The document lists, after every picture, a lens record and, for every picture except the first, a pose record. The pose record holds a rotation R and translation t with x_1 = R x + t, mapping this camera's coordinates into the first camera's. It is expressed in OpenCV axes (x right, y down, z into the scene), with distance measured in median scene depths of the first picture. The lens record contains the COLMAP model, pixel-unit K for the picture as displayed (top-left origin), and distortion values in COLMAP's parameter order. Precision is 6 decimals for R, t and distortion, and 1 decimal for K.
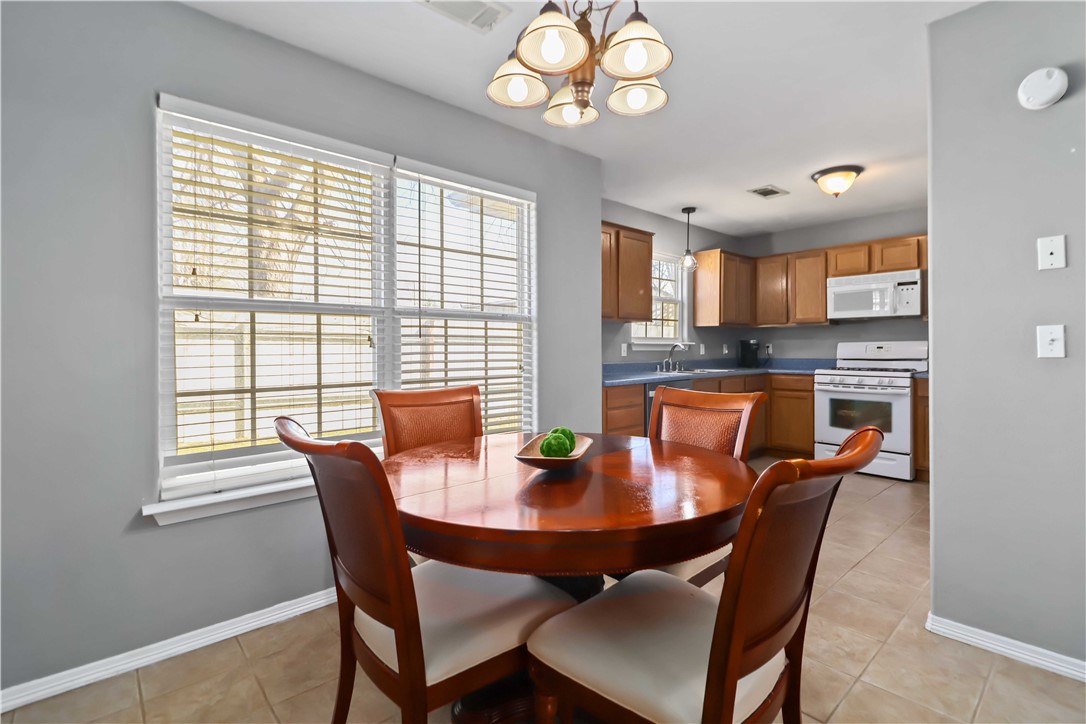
lens RADIAL K [[498.6, 0, 557.6], [0, 498.6, 348.8], [0, 0, 1]] dist [0.014269, -0.008994]
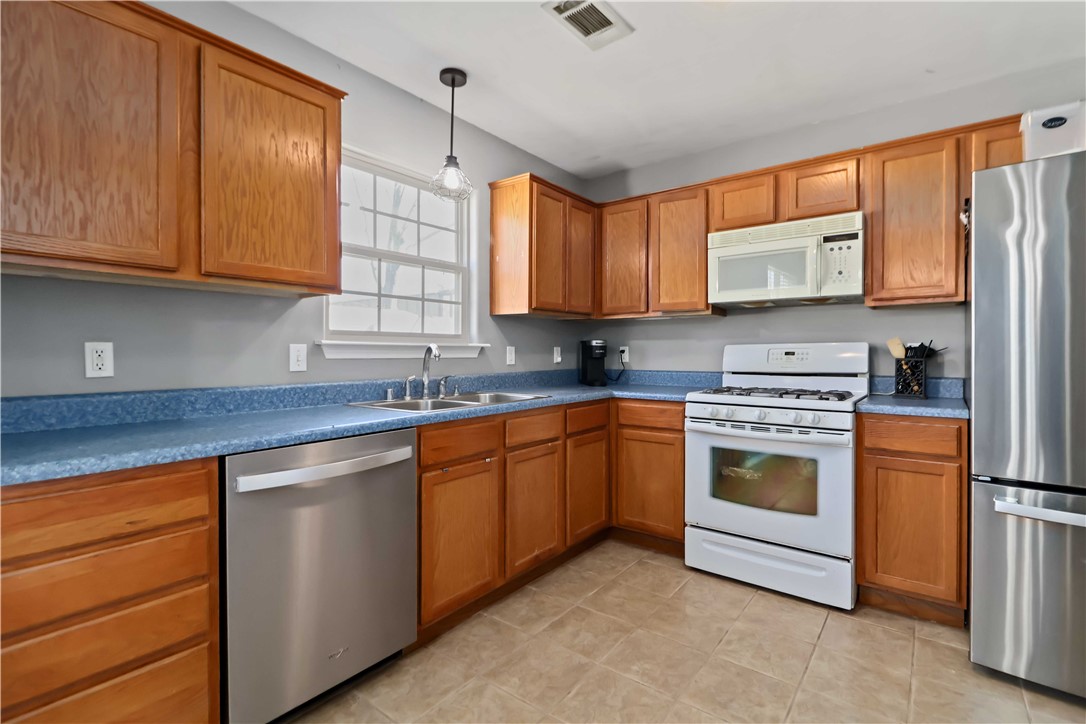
lens RADIAL K [[498.6, 0, 561.8], [0, 498.6, 354.7], [0, 0, 1]] dist [0.014269, -0.008994]
pose [[0.980829, 0.002259, 0.194855, 0.271855], [-0.003073, 0.999988, 0.003874, -0.002711], [-0.194844, -0.004399, 0.980824, 0.485532]]
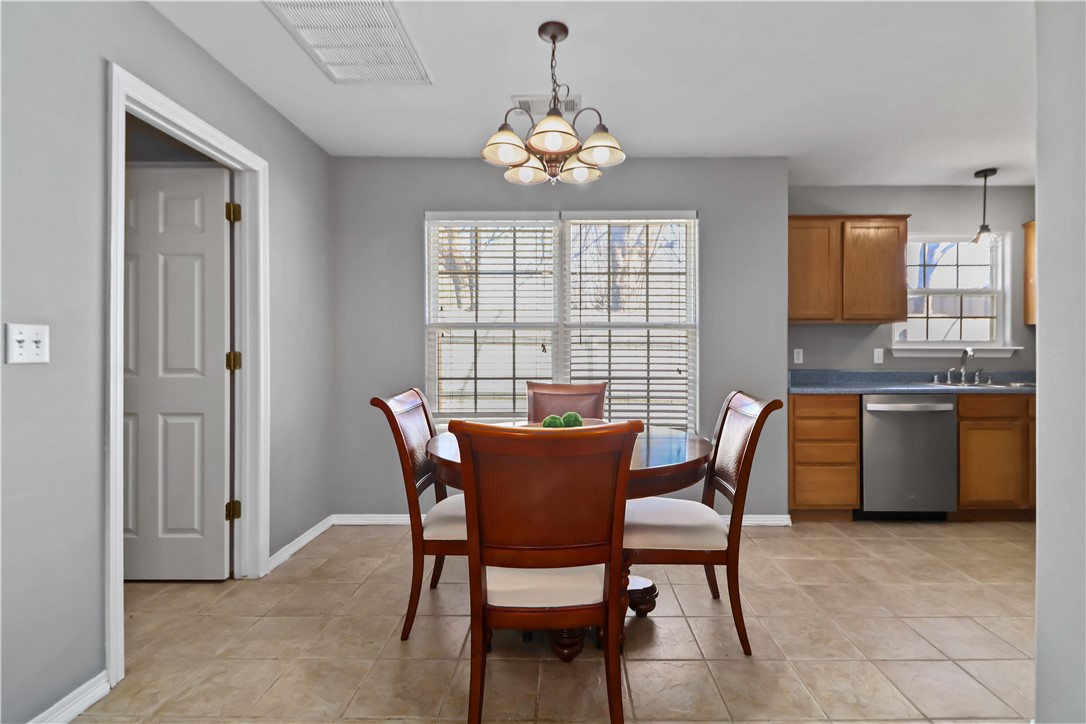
lens RADIAL K [[498.6, 0, 565.3], [0, 498.6, 352.4], [0, 0, 1]] dist [0.014269, -0.008994]
pose [[0.734543, 0.002513, -0.678557, 0.310728], [-0.005029, 0.999986, -0.001741, 0.000278], [0.678543, 0.004691, 0.734545, 0.004008]]
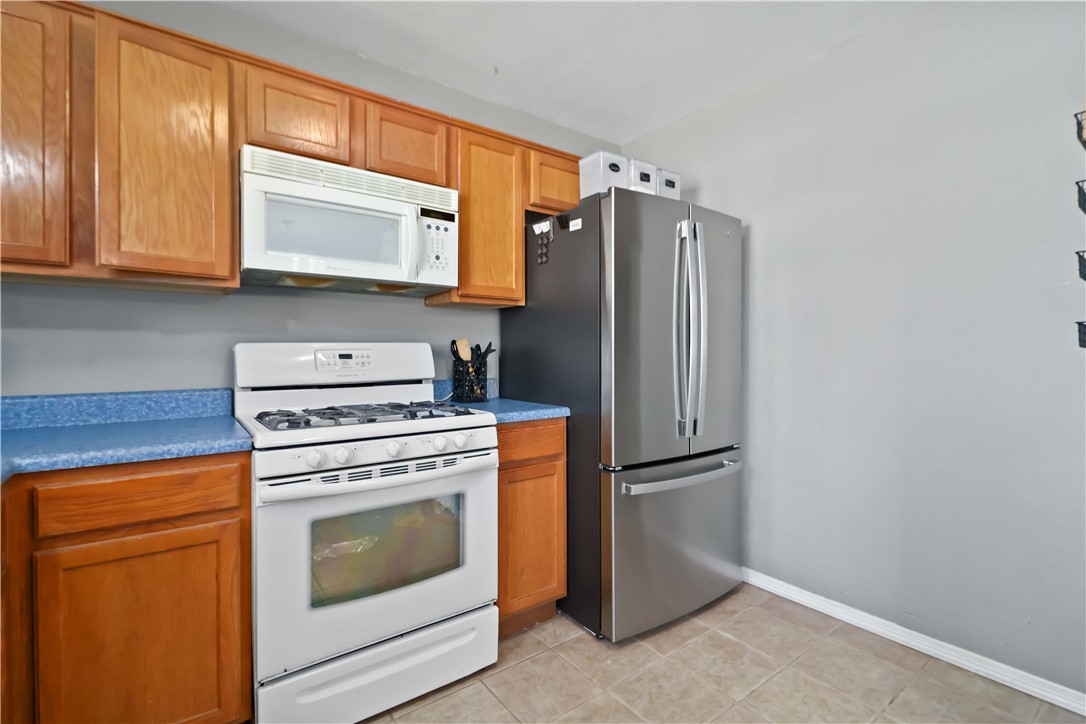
lens RADIAL K [[498.6, 0, 545.4], [0, 498.6, 356.1], [0, 0, 1]] dist [0.014269, -0.008994]
pose [[0.086926, -0.004001, 0.996207, 0.241173], [0.000290, 0.999992, 0.003991, -0.004654], [-0.996215, -0.000058, 0.086926, 0.808468]]
